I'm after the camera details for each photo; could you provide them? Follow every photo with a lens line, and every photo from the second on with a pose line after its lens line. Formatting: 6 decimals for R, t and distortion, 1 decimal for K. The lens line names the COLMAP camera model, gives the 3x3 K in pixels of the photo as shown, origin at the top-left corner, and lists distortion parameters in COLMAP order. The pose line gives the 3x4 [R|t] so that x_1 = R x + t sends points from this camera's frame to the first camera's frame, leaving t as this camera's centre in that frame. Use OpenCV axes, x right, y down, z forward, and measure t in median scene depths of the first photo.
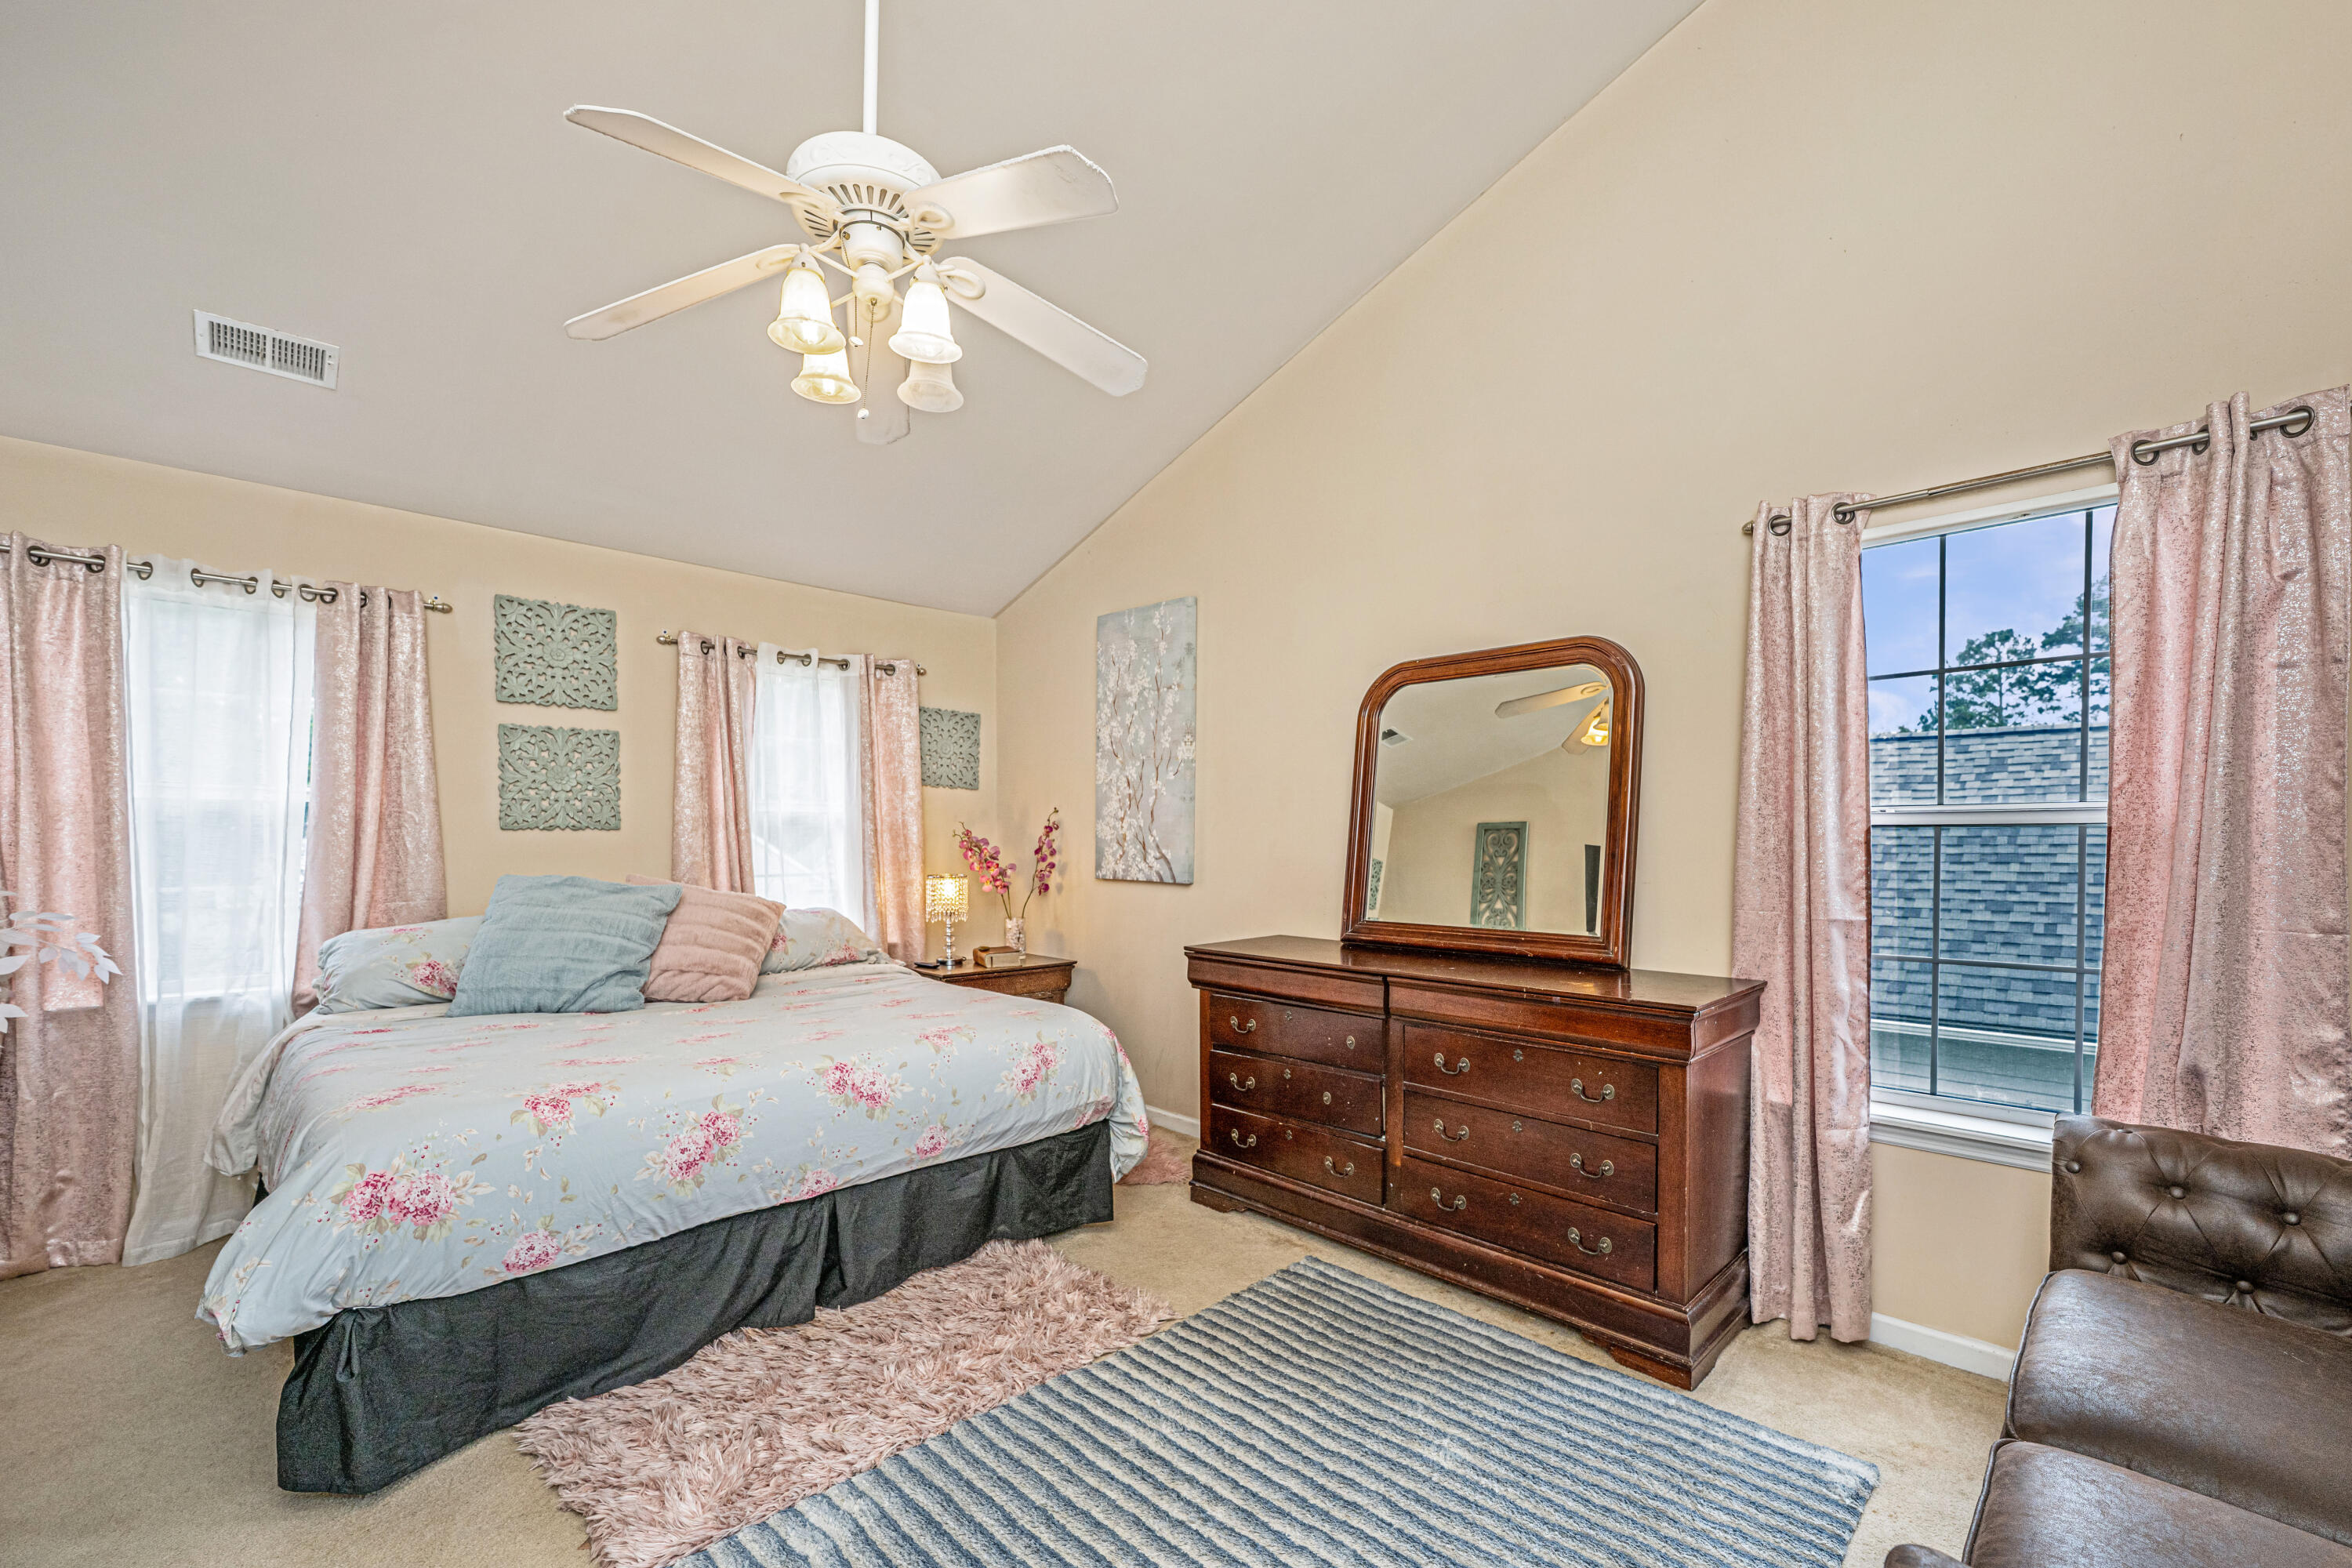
lens RADIAL K [[1002.3, 0, 1211.5], [0, 1002.3, 835.5], [0, 0, 1]] dist [-0.000727, -0.000252]
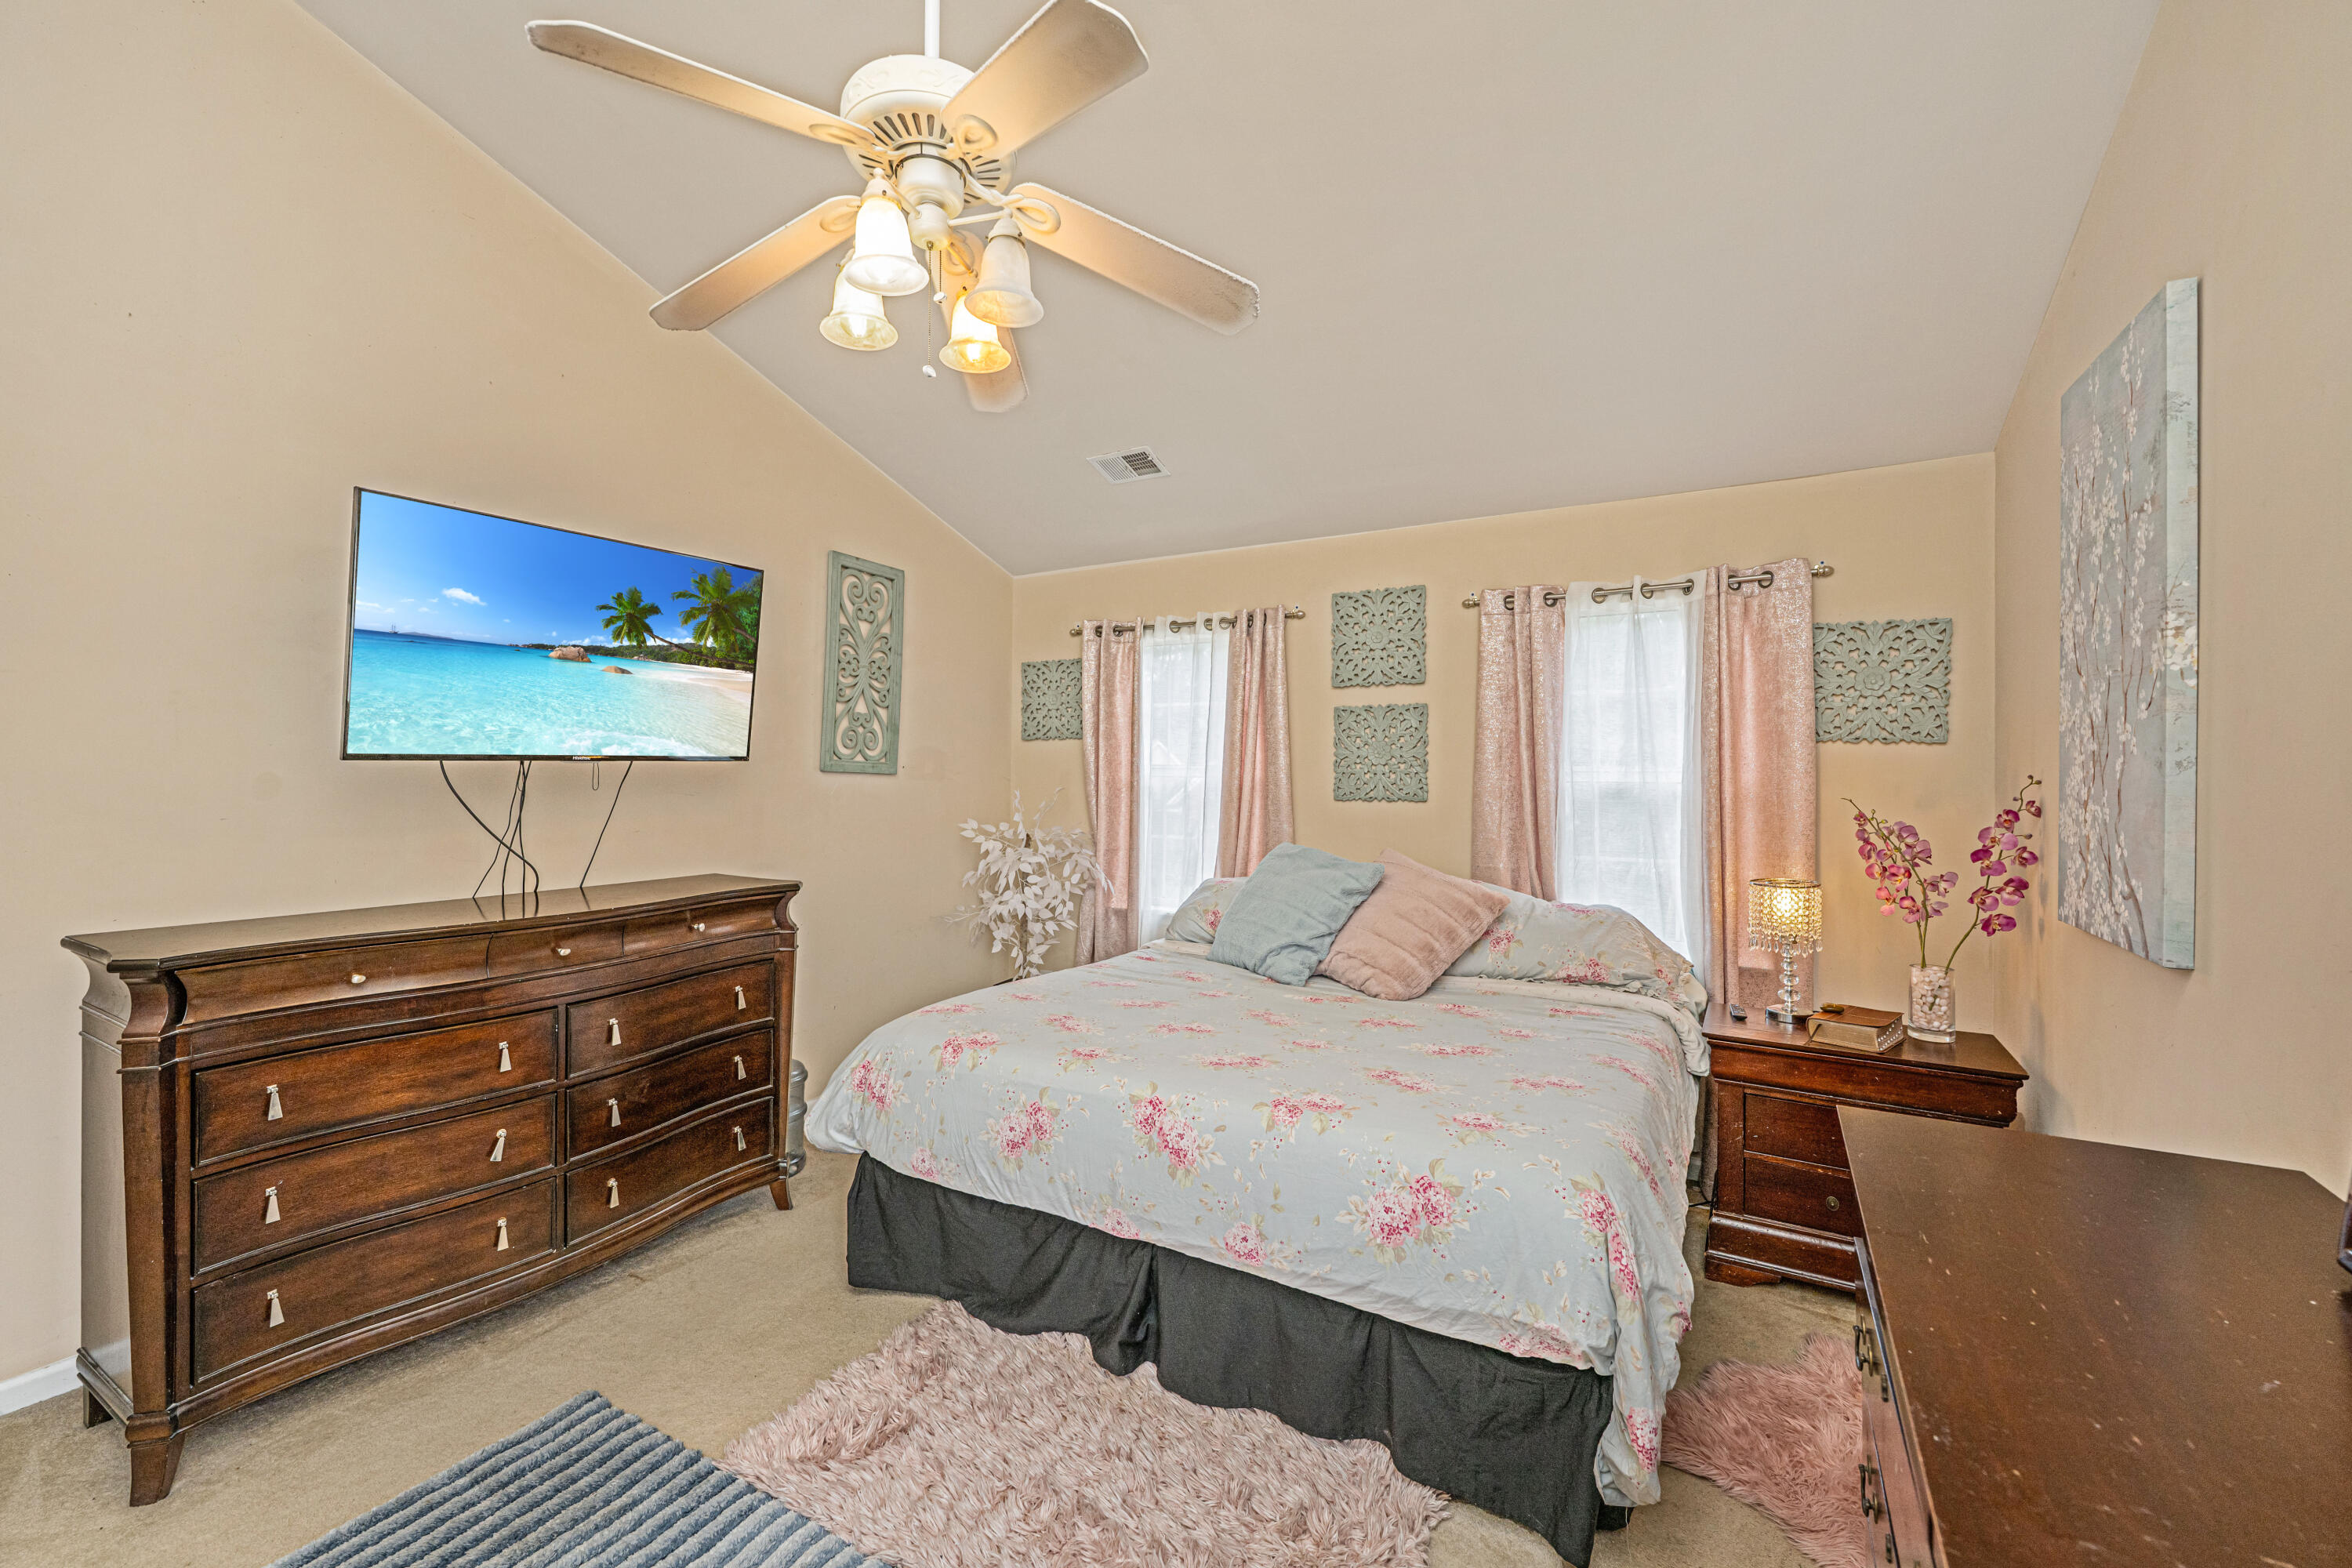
lens RADIAL K [[952.7, 0, 1162.9], [0, 952.7, 770.0], [0, 0, 1]] dist [-0.002467, -0.000156]
pose [[0.243517, -0.004063, -0.969888, 0.273589], [-0.005205, 0.999971, -0.005495, -0.031631], [0.969883, 0.006386, 0.243489, 0.521942]]
